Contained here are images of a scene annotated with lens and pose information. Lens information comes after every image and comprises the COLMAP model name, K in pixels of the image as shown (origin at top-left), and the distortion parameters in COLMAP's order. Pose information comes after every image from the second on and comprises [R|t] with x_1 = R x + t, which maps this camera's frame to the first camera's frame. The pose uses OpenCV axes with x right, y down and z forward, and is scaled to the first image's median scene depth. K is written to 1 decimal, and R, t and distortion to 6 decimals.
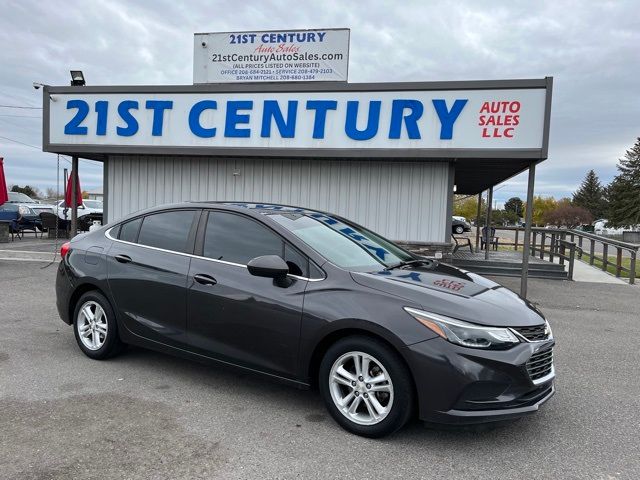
lens RADIAL K [[471.1, 0, 321.2], [0, 471.1, 244.6], [0, 0, 1]] dist [0.072679, -0.087721]
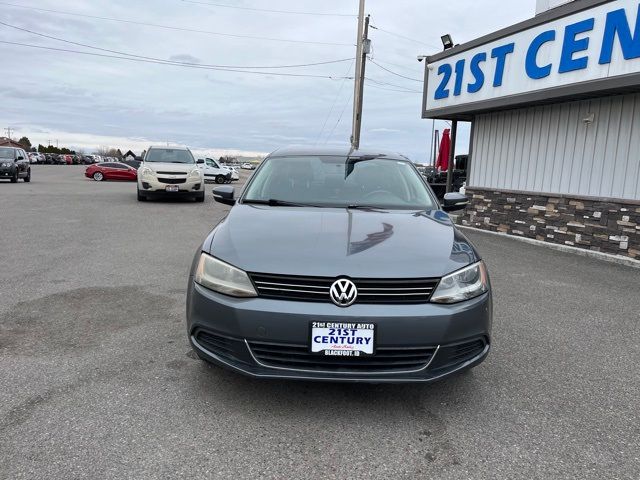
lens RADIAL K [[469.0, 0, 319.1], [0, 469.0, 257.1], [0, 0, 1]] dist [0.033625, -0.075552]
pose [[0.510672, 0.136523, -0.848867, 0.308213], [-0.055060, 0.990479, 0.126175, 0.000905], [0.858011, -0.017695, 0.513327, 0.249992]]
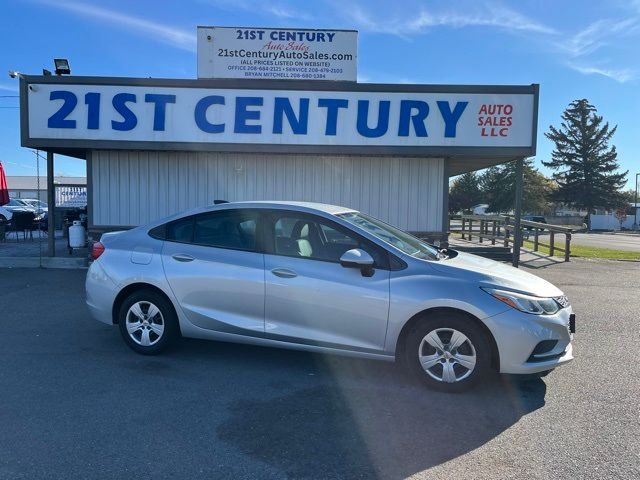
lens RADIAL K [[471.2, 0, 320.0], [0, 471.2, 240.0], [0, 0, 1]] dist [0.054826, -0.054869]
pose [[0.977358, -0.037726, 0.208203, -0.248310], [0.035231, 0.999256, 0.015680, -0.011797], [-0.208640, -0.007989, 0.977960, -0.010359]]
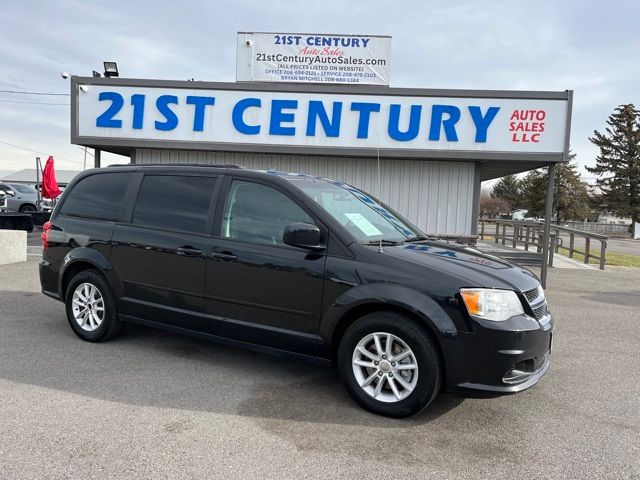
lens RADIAL K [[469.2, 0, 325.8], [0, 469.2, 240.8], [0, 0, 1]] dist [0.076089, -0.101890]
pose [[0.988932, -0.008085, 0.148151, -0.241040], [0.005859, 0.999863, 0.015450, -0.010384], [-0.148256, -0.014411, 0.988844, -0.039900]]
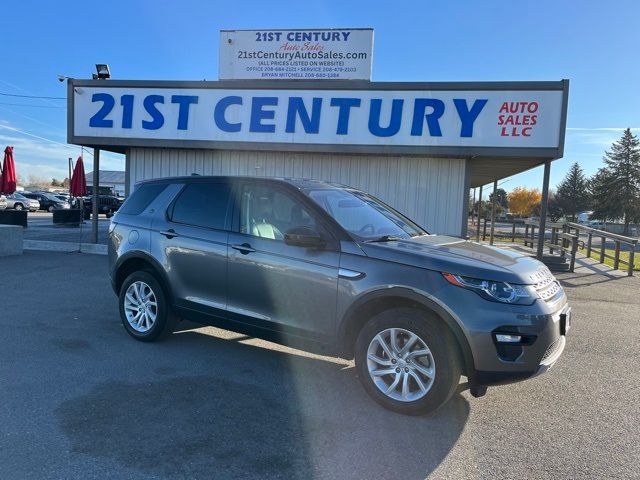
lens RADIAL K [[471.2, 0, 320.0], [0, 471.2, 240.0], [0, 0, 1]] dist [0.054826, -0.054869]
pose [[0.999666, 0.006730, 0.024952, -0.076814], [-0.007057, 0.999890, 0.013057, -0.006789], [-0.024861, -0.013228, 0.999603, -0.034587]]
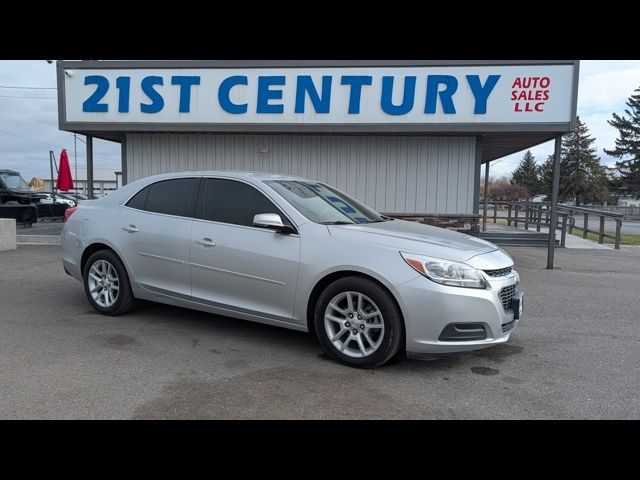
lens RADIAL K [[453.8, 0, 326.7], [0, 453.8, 240.6], [0, 0, 1]] dist [0.034183, -0.037697]
pose [[0.994587, -0.030915, 0.099201, -0.164342], [0.027355, 0.998939, 0.037045, 0.008219], [-0.100241, -0.034131, 0.994378, 0.031286]]
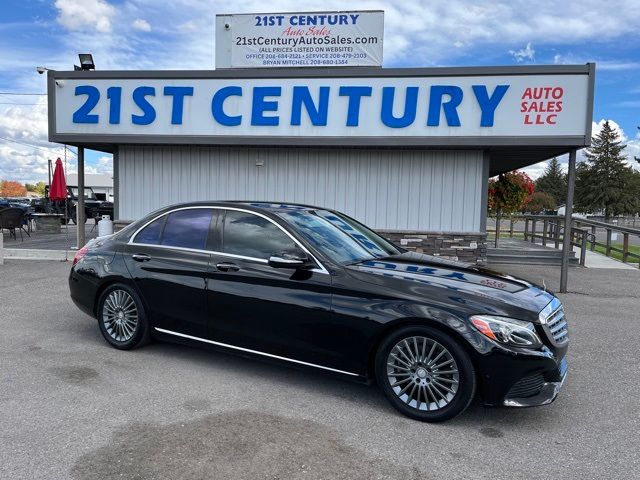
lens RADIAL K [[472.4, 0, 321.5], [0, 472.4, 245.4], [0, 0, 1]] dist [0.073351, -0.087048]
pose [[0.997779, -0.019788, 0.063601, -0.131782], [0.018234, 0.999523, 0.024931, -0.008291], [-0.064064, -0.023716, 0.997664, 0.036896]]
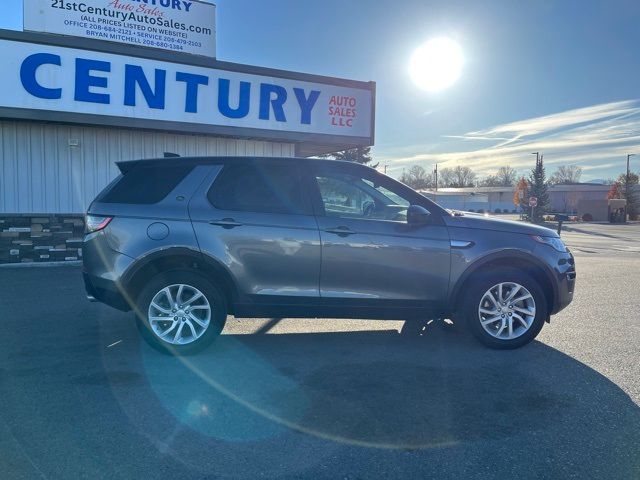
lens RADIAL K [[465.2, 0, 309.3], [0, 465.2, 238.5], [0, 0, 1]] dist [0.065582, -0.079054]
pose [[0.794079, -0.079288, 0.602621, -0.405917], [0.051337, 0.996661, 0.063486, -0.014543], [-0.605643, -0.019477, 0.795498, 0.077719]]
